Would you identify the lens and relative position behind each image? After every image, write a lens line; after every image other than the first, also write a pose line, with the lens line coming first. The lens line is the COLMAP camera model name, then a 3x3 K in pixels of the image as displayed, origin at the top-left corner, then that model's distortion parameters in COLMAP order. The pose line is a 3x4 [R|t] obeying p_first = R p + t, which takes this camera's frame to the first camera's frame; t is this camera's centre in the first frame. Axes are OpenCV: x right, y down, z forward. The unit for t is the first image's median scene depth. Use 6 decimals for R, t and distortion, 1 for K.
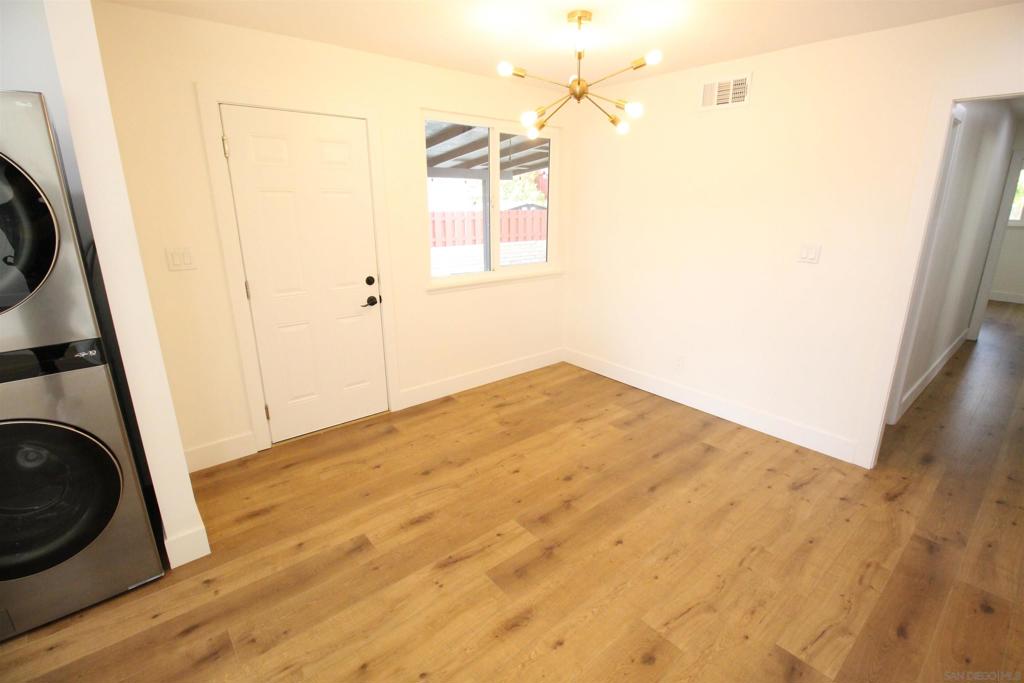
lens RADIAL K [[473.9, 0, 519.7], [0, 473.9, 334.5], [0, 0, 1]] dist [0.000676, -0.015486]
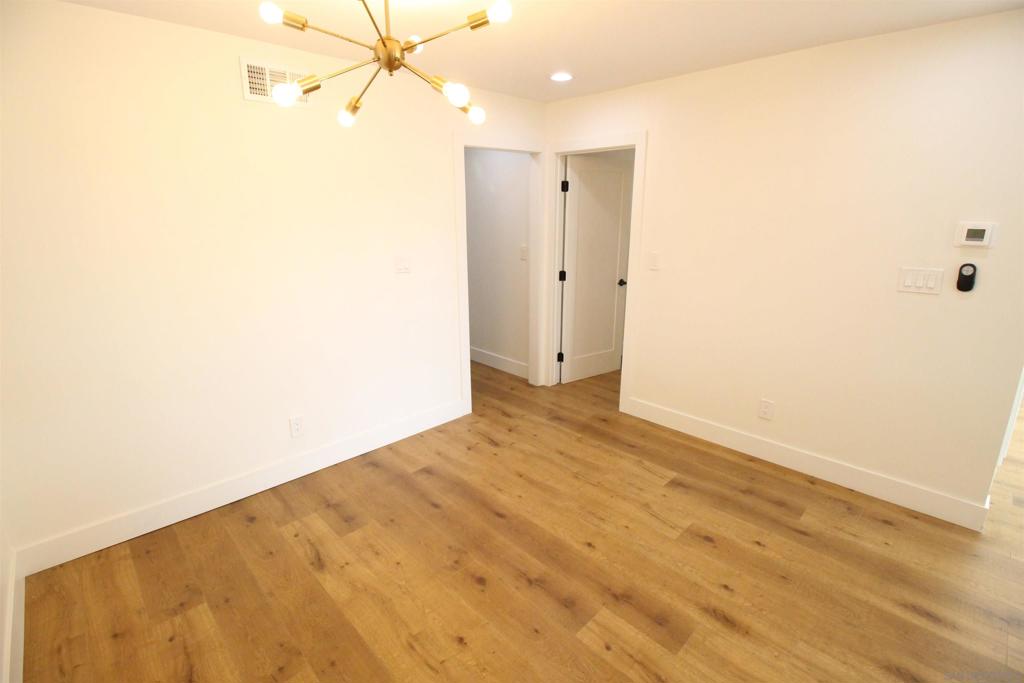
lens RADIAL K [[473.9, 0, 519.7], [0, 473.9, 334.5], [0, 0, 1]] dist [0.000676, -0.015486]
pose [[-0.077221, -0.256766, 0.963384, -0.583741], [0.273938, 0.923616, 0.268125, -0.276350], [-0.958642, 0.284612, -0.000985, 0.882723]]
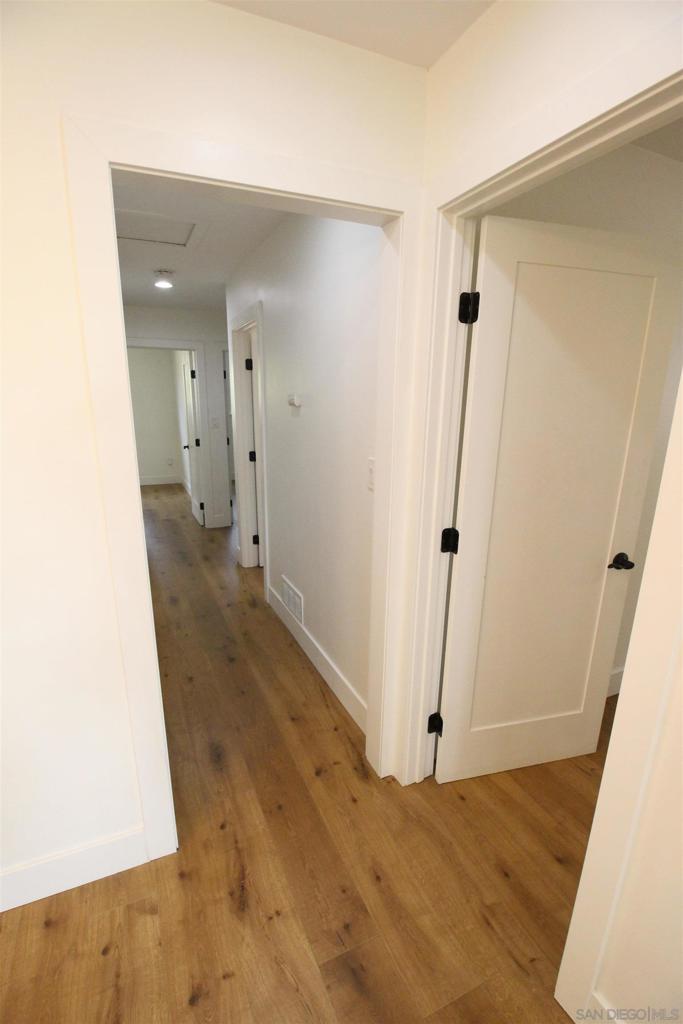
lens RADIAL K [[473.9, 0, 343.9], [0, 473.9, 524.1], [0, 0, 1]] dist [0.000676, -0.015486]
pose [[0.270398, -0.255832, 0.928135, 0.400320], [0.254170, 0.948814, 0.187483, -0.164721], [-0.928592, 0.185209, 0.321582, 0.603910]]
